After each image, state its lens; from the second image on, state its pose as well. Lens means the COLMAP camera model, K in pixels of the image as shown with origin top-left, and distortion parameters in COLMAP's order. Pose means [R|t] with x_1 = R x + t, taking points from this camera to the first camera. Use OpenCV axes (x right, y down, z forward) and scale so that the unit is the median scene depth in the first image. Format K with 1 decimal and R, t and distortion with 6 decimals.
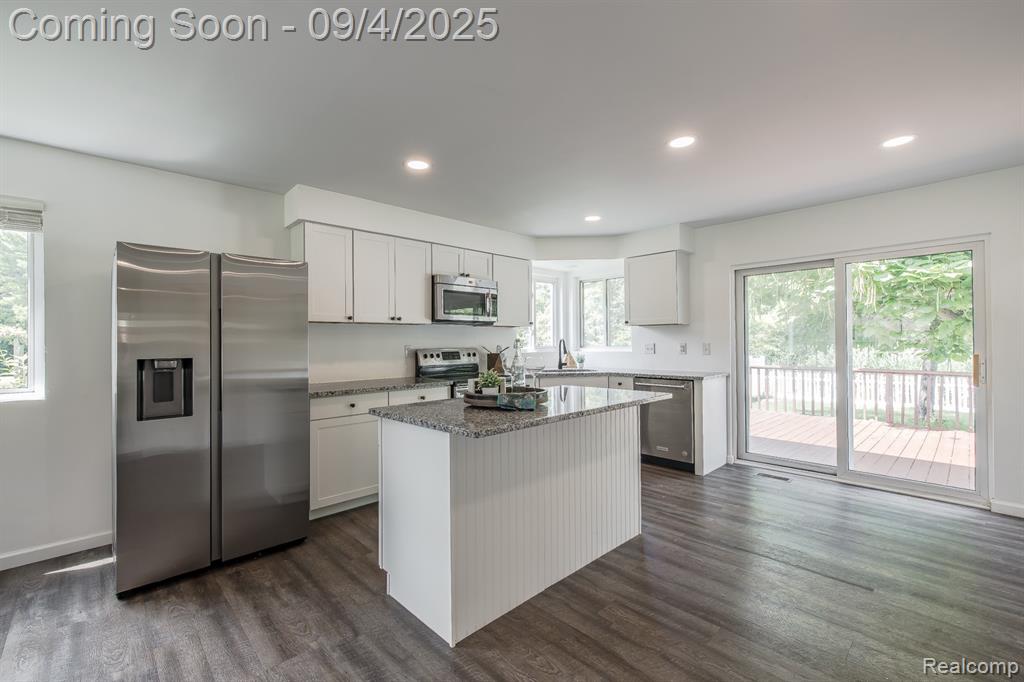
lens RADIAL K [[442.2, 0, 512.5], [0, 442.2, 338.9], [0, 0, 1]] dist [-0.001663, 0.000297]
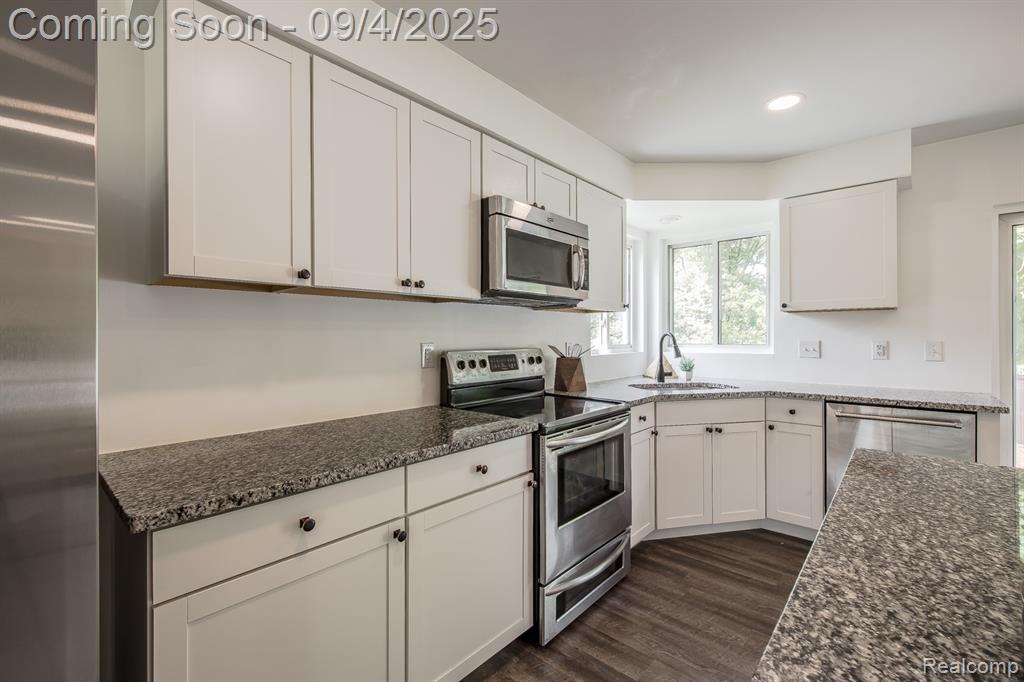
lens RADIAL K [[442.2, 0, 512.1], [0, 442.2, 334.3], [0, 0, 1]] dist [-0.001663, 0.000297]
pose [[0.997606, 0.006063, 0.068892, -0.166618], [-0.006119, 0.999981, 0.000589, 0.003266], [-0.068887, -0.001009, 0.997624, 0.473748]]
